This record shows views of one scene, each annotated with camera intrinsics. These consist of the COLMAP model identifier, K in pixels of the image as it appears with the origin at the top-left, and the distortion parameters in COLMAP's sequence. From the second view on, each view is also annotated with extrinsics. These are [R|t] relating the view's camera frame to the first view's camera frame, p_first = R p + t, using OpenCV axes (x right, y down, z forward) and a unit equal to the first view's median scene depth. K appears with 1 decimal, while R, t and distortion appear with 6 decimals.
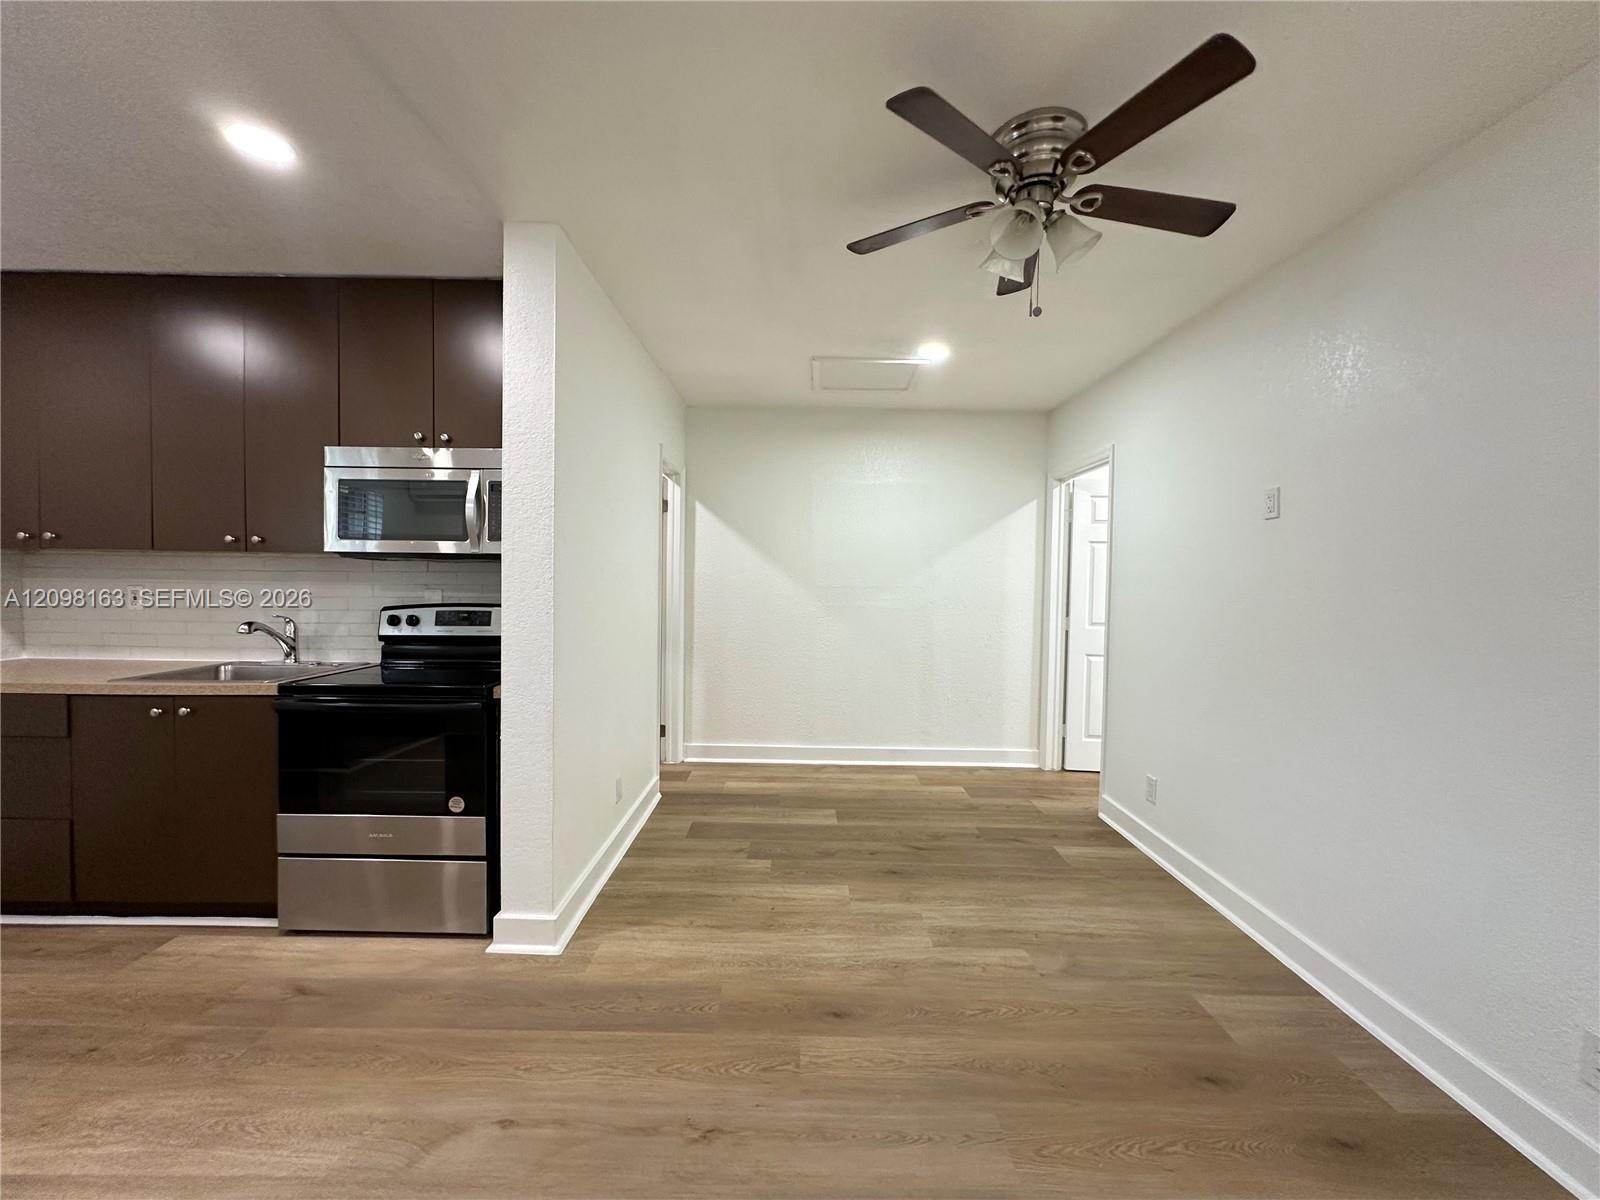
lens RADIAL K [[638.1, 0, 798.9], [0, 638.1, 598.5], [0, 0, 1]] dist [-0.002627, 0.000666]
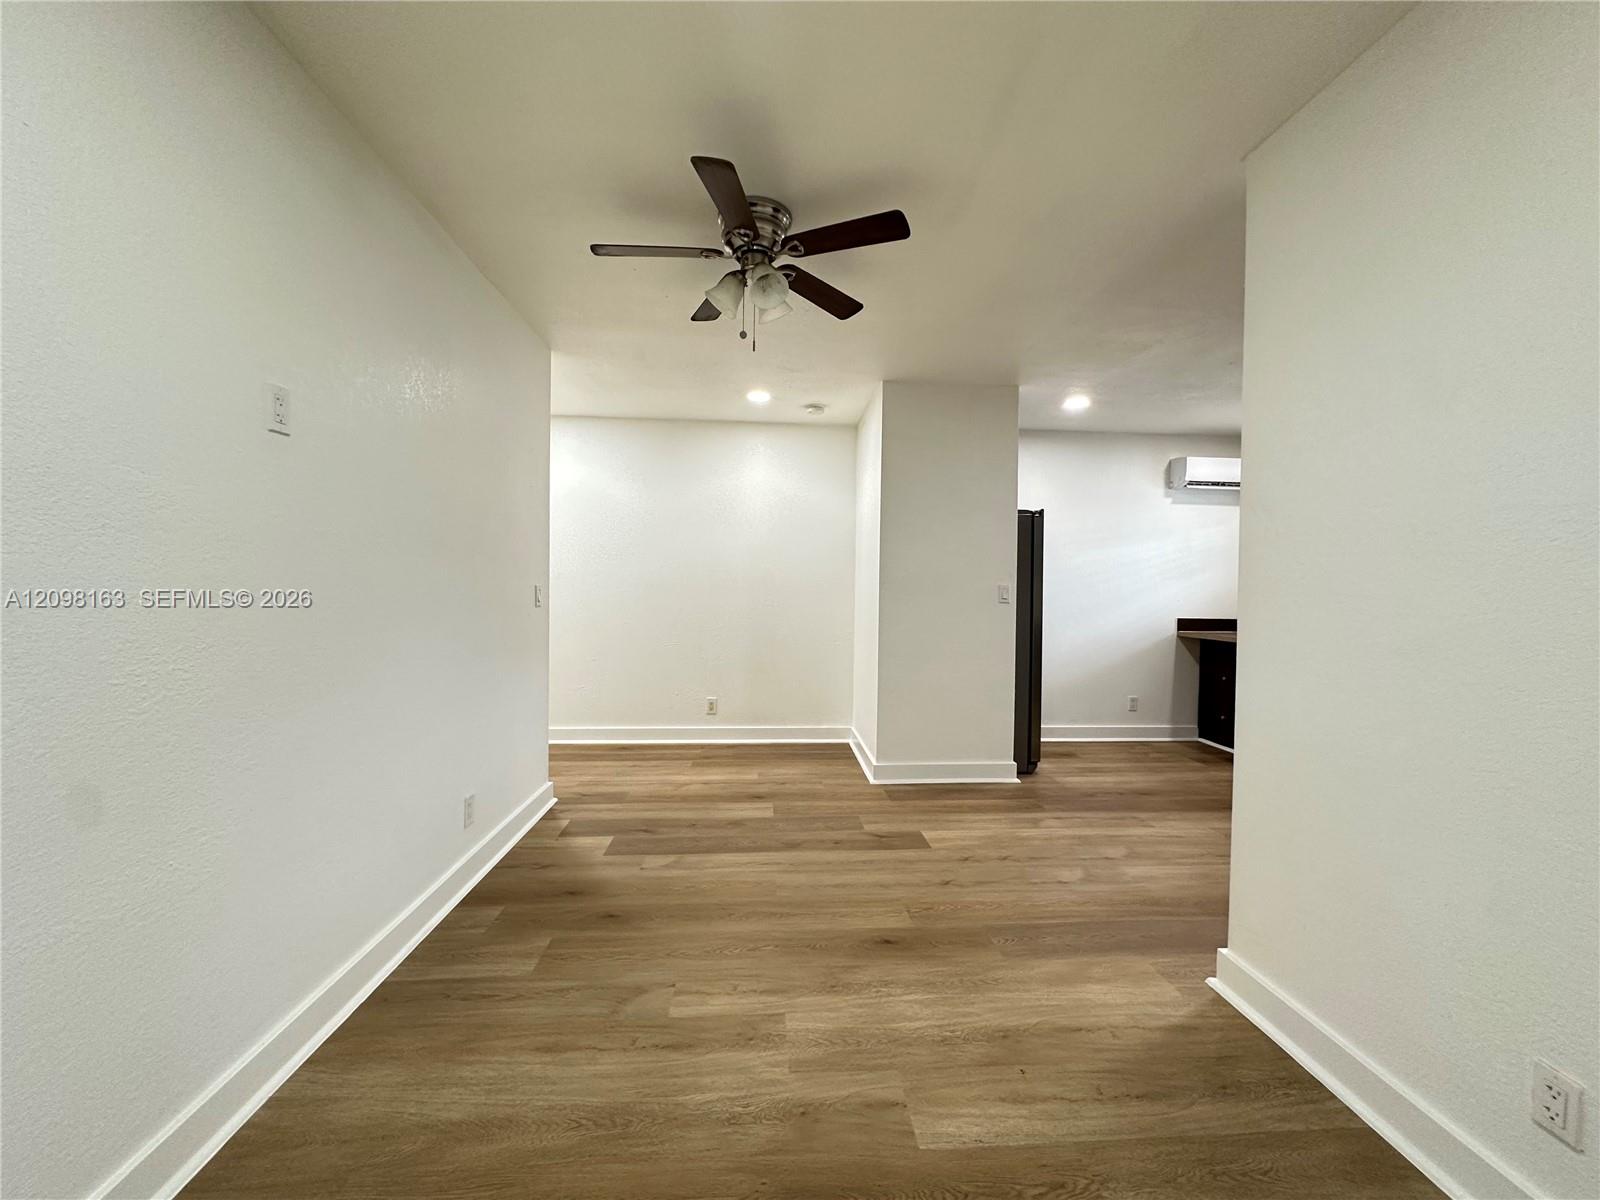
lens RADIAL K [[638.1, 0, 800.6], [0, 638.1, 600.1], [0, 0, 1]] dist [-0.002627, 0.000666]
pose [[-0.997533, -0.028589, -0.064116, 0.230397], [-0.031477, 0.998514, 0.044487, -0.000768], [0.062749, 0.046395, -0.996950, 1.580187]]
